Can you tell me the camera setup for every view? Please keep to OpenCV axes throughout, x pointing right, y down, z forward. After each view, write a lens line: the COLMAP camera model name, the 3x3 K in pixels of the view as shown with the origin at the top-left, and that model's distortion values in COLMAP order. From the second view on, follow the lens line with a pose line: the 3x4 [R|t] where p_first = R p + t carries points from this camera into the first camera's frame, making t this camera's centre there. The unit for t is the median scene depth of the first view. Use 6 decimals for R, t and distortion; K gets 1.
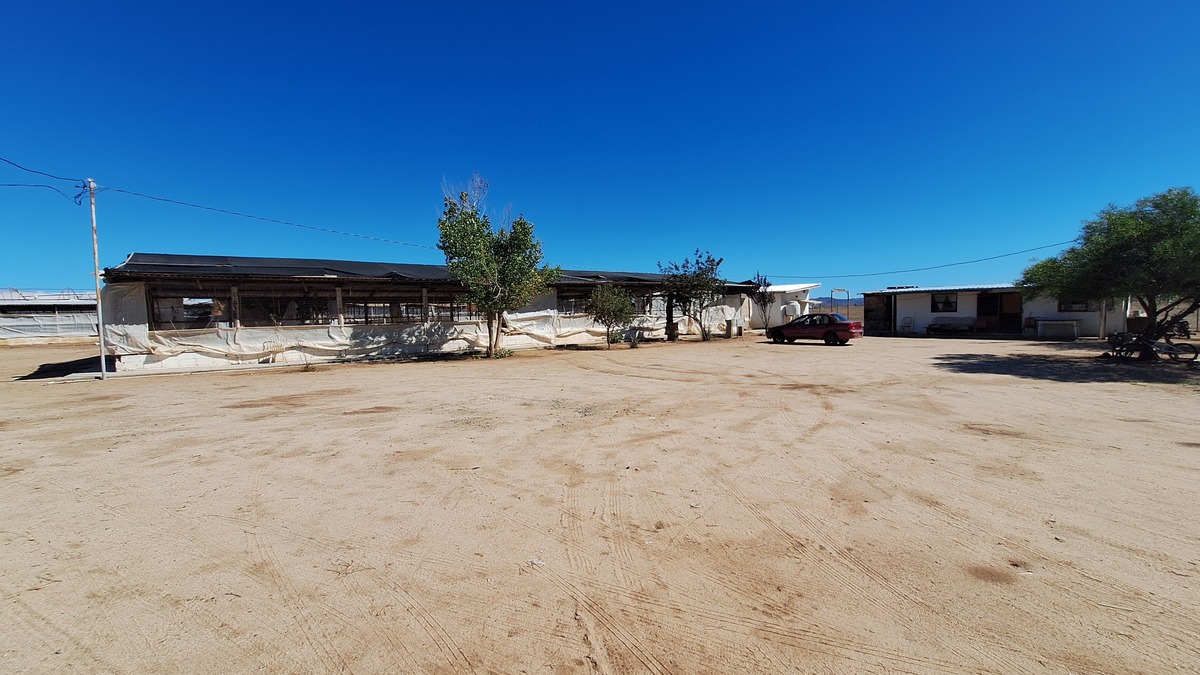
lens RADIAL K [[480.9, 0, 601.6], [0, 480.9, 338.6], [0, 0, 1]] dist [-0.000302, 0.000133]
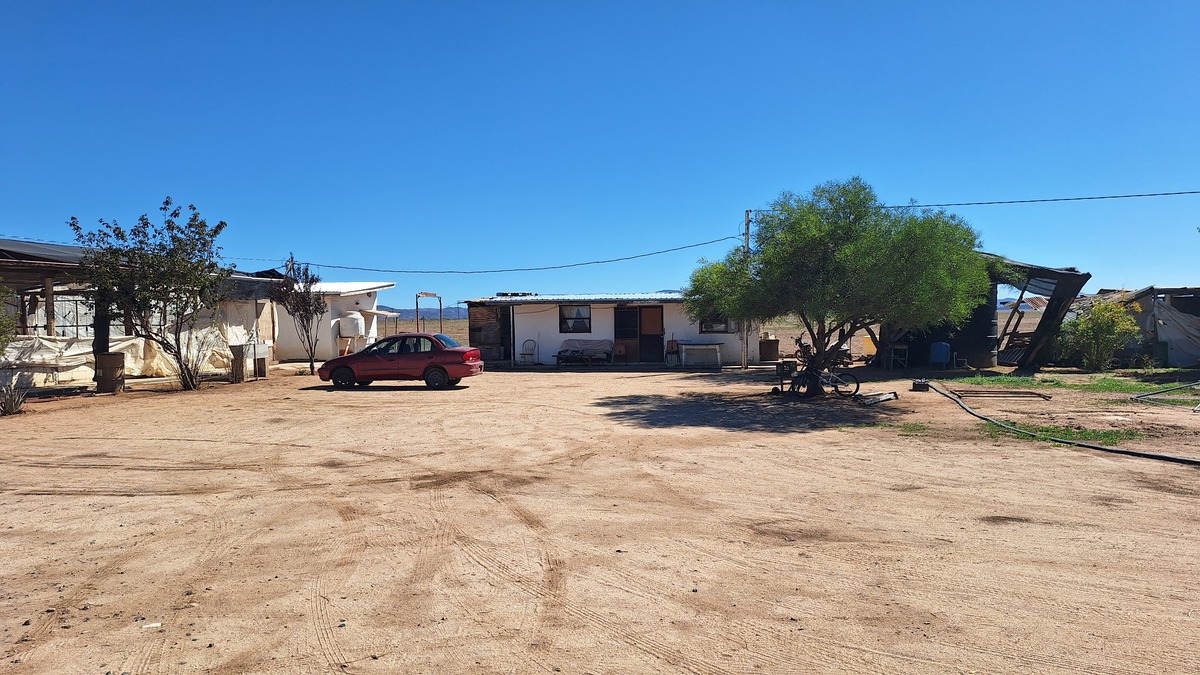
lens RADIAL K [[836.2, 0, 599.9], [0, 836.2, 347.7], [0, 0, 1]] dist [0.087538, -0.083358]
pose [[0.769089, -0.006473, 0.639109, -0.018858], [0.027586, 0.999353, -0.023075, -0.008691], [-0.638547, 0.035377, 0.768770, 0.117068]]
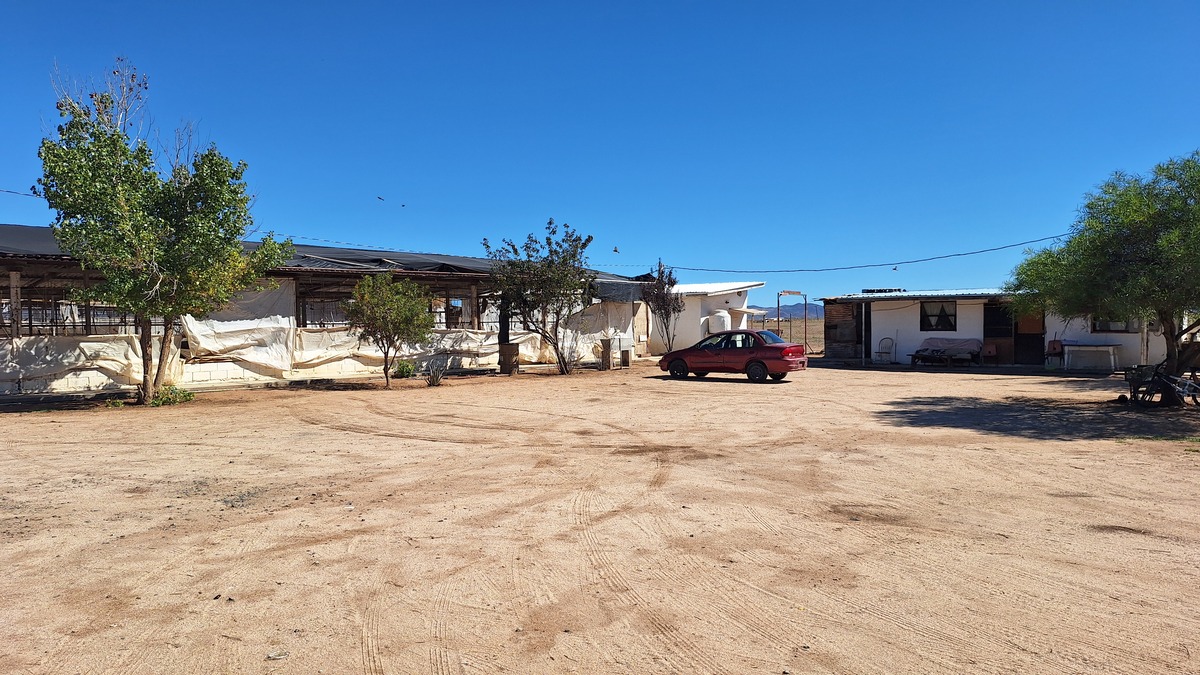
lens RADIAL K [[836.2, 0, 587.0], [0, 836.2, 344.2], [0, 0, 1]] dist [0.087538, -0.083358]
pose [[0.983486, 0.010131, 0.180702, 0.083111], [-0.004680, 0.999522, -0.030566, -0.000884], [-0.180925, 0.029215, 0.983063, -0.023382]]
